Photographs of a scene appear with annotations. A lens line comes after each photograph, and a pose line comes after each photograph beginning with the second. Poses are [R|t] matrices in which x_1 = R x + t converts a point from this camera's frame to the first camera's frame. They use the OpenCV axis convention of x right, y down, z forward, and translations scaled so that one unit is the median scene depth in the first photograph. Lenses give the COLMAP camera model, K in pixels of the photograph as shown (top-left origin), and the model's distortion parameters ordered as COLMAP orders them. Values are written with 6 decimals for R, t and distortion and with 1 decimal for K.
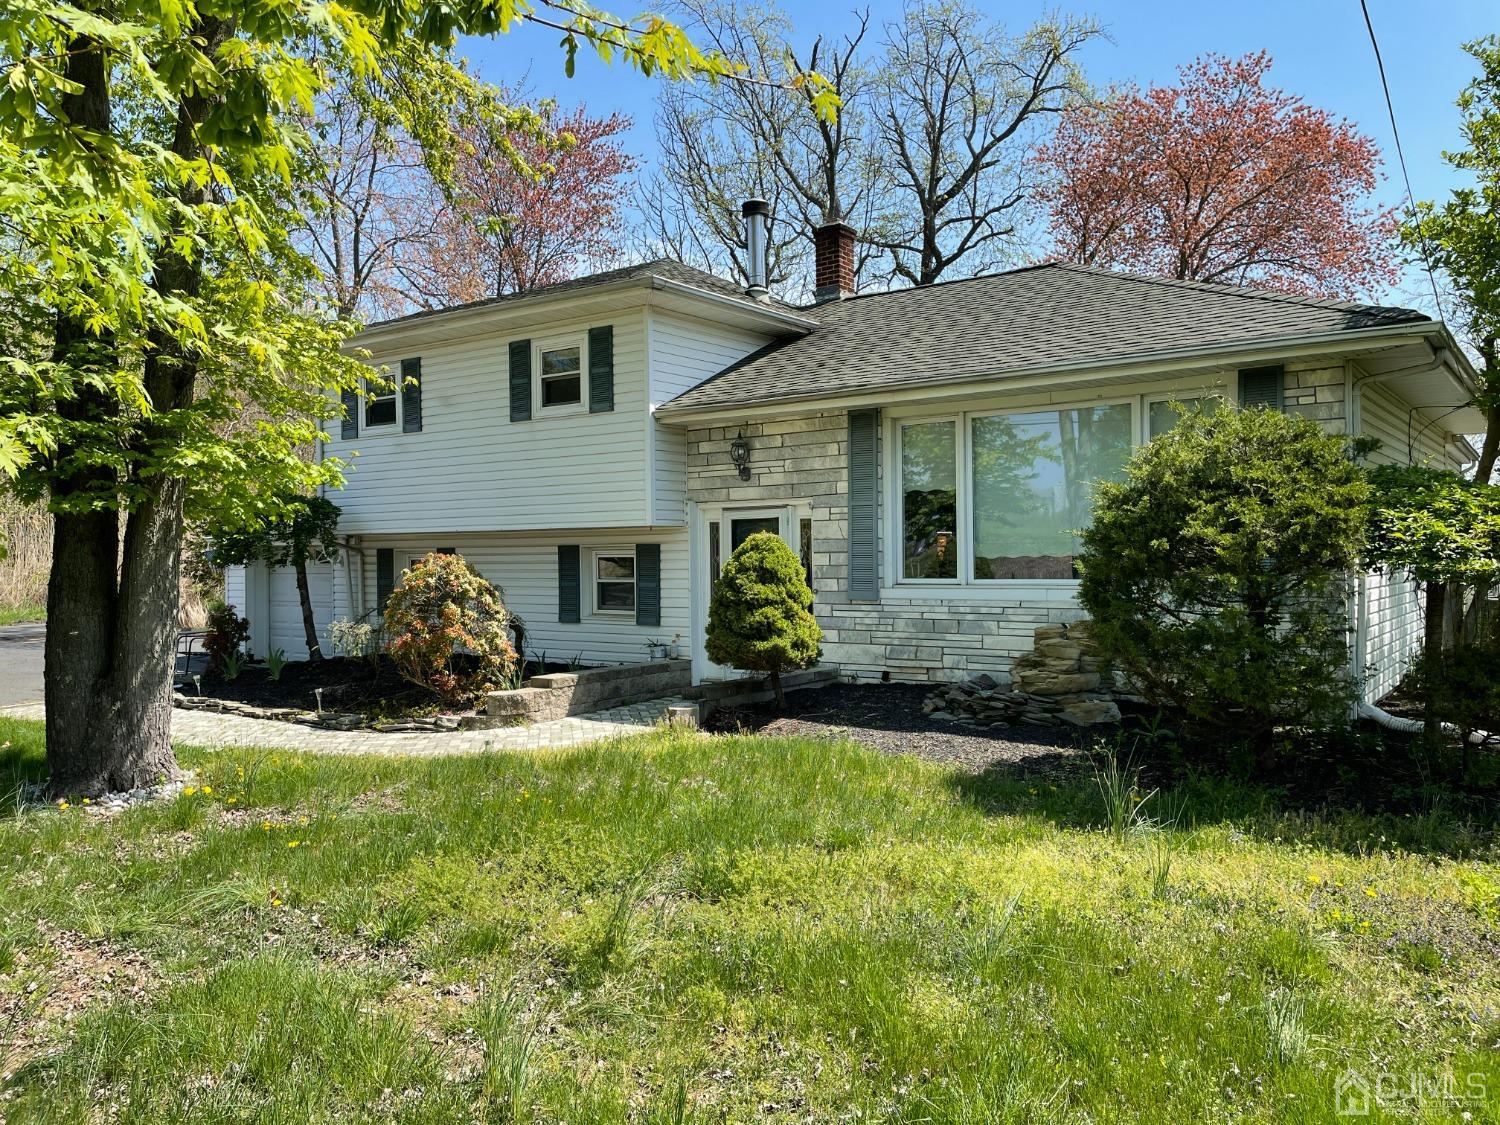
lens RADIAL K [[1128.4, 0, 755.6], [0, 1128.4, 563.1], [0, 0, 1]] dist [0.049758, -0.021316]
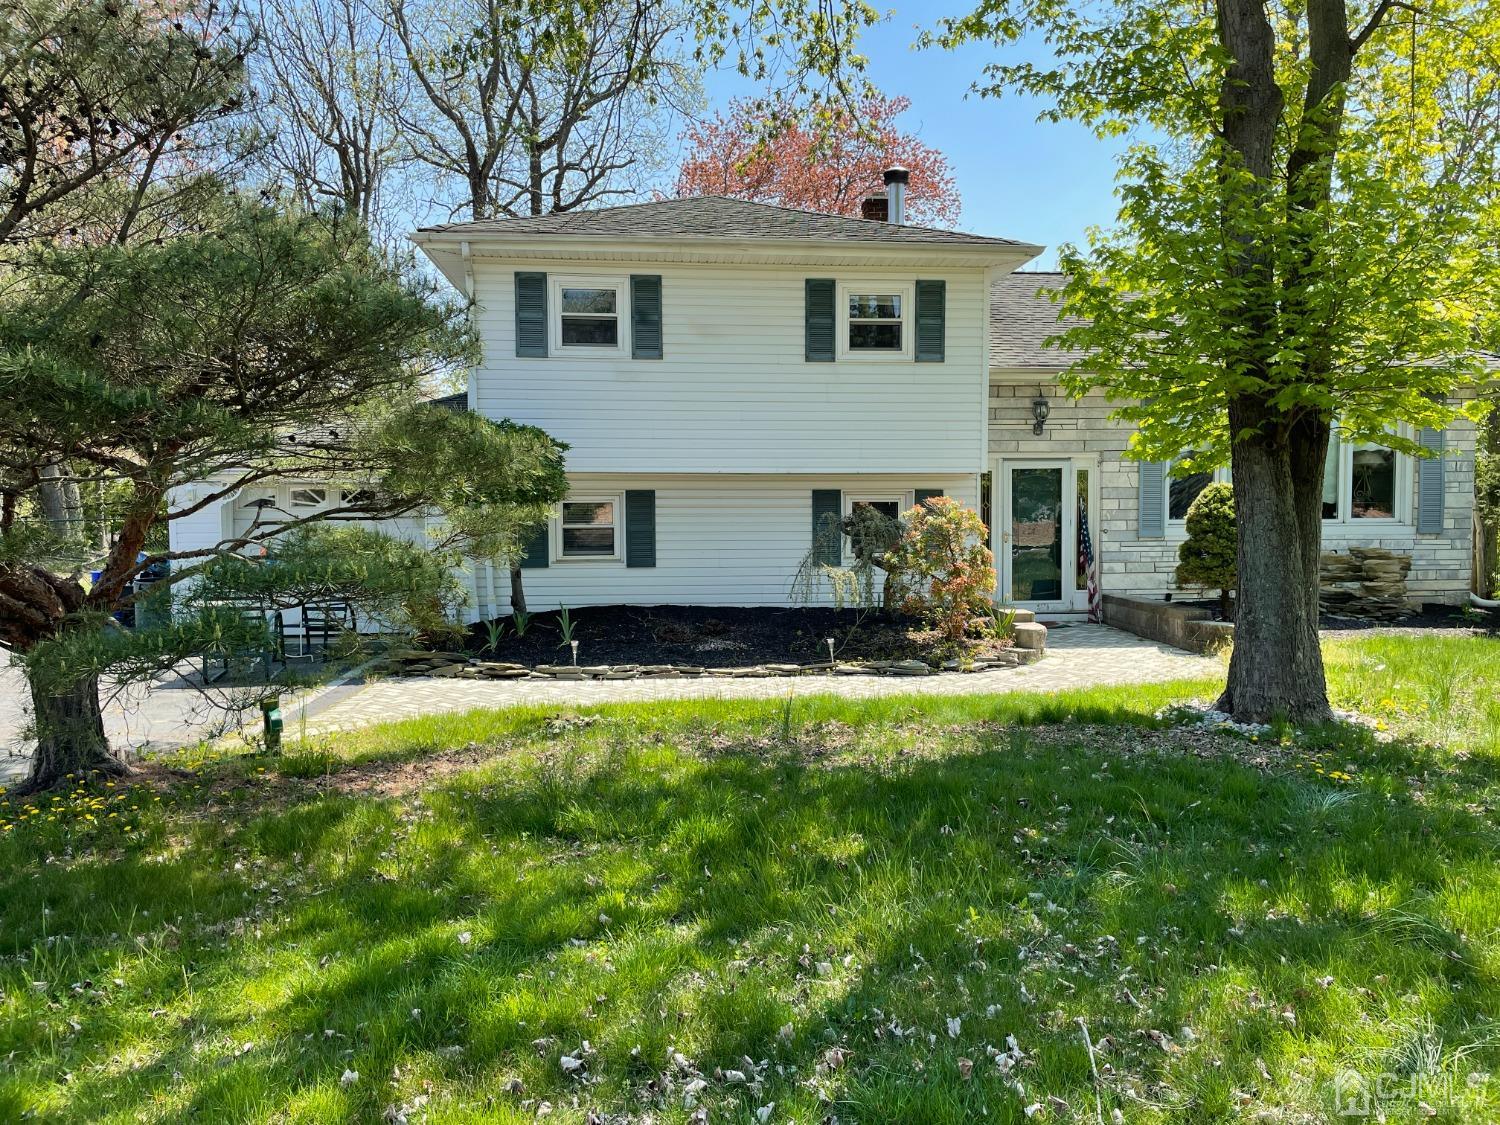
lens RADIAL K [[1128.4, 0, 756.5], [0, 1128.4, 562.3], [0, 0, 1]] dist [0.049758, -0.021316]
pose [[0.760966, -0.024769, 0.648319, -0.918187], [-0.001018, 0.999224, 0.039370, 0.010121], [-0.648791, -0.030619, 0.760350, 0.293489]]
